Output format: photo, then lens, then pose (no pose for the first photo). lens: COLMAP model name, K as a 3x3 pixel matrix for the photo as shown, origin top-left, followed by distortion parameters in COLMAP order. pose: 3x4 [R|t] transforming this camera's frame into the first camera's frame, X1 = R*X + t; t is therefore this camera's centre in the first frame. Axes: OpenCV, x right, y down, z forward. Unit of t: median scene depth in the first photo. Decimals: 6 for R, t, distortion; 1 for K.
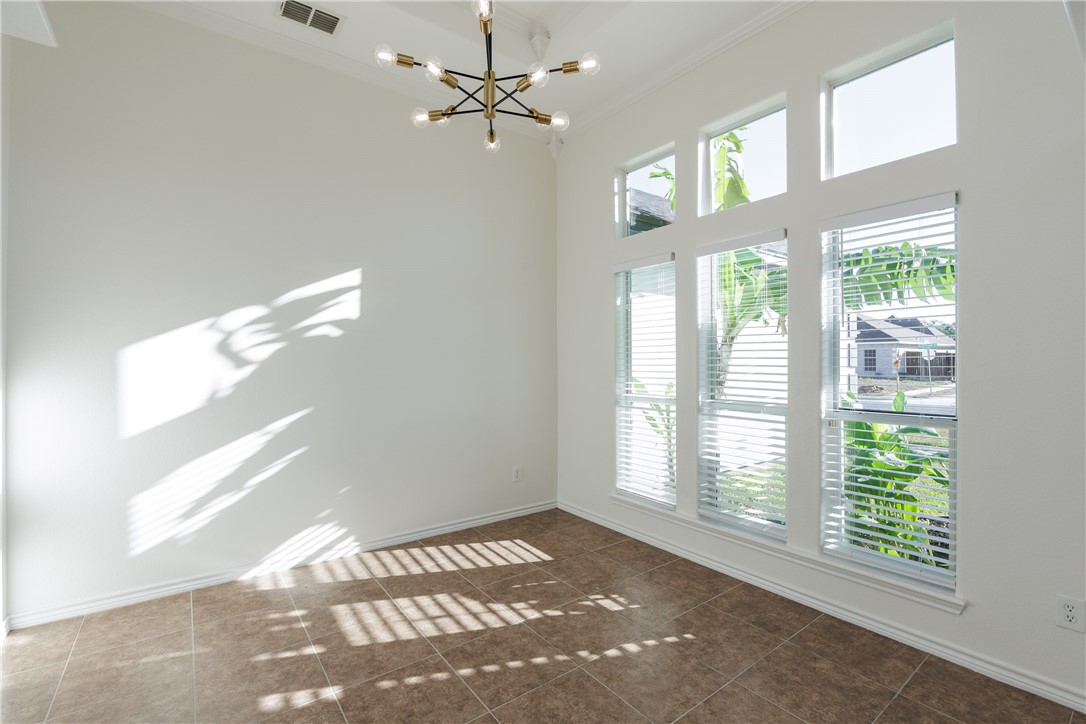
lens RADIAL K [[481.7, 0, 540.2], [0, 481.7, 354.9], [0, 0, 1]] dist [-0.007051, 0.000093]
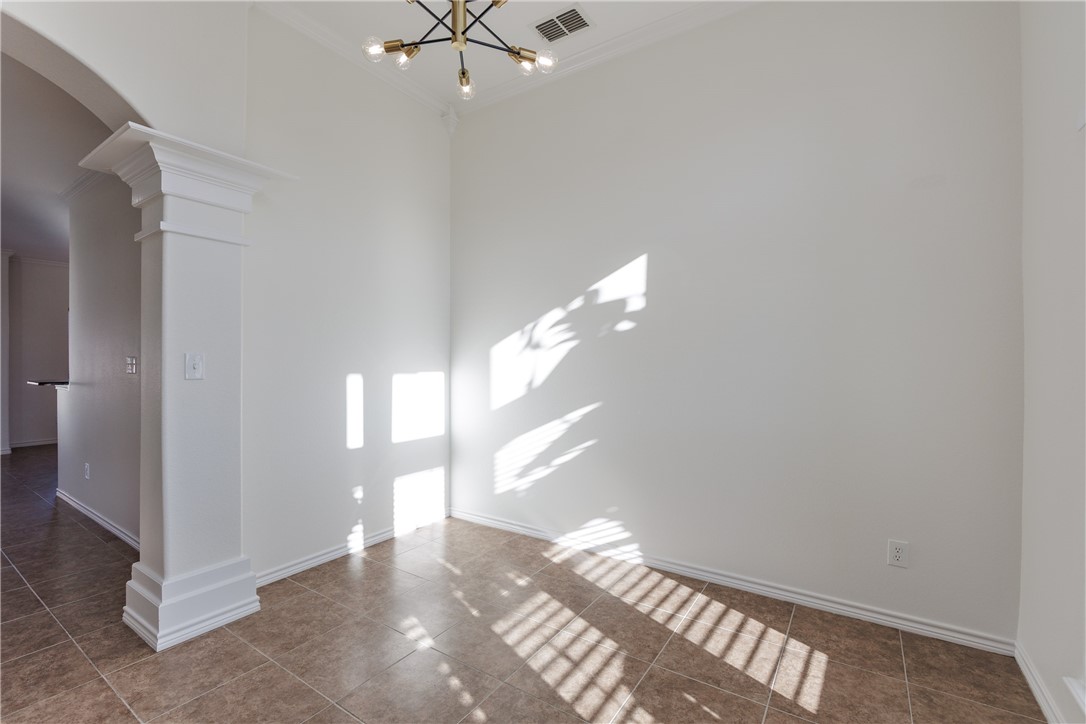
lens RADIAL K [[481.7, 0, 543.7], [0, 481.7, 367.6], [0, 0, 1]] dist [-0.007051, 0.000093]
pose [[0.332384, 0.010900, -0.943081, 0.471612], [0.011320, 0.999815, 0.015546, 0.018812], [0.943076, -0.015843, 0.332199, 0.574118]]
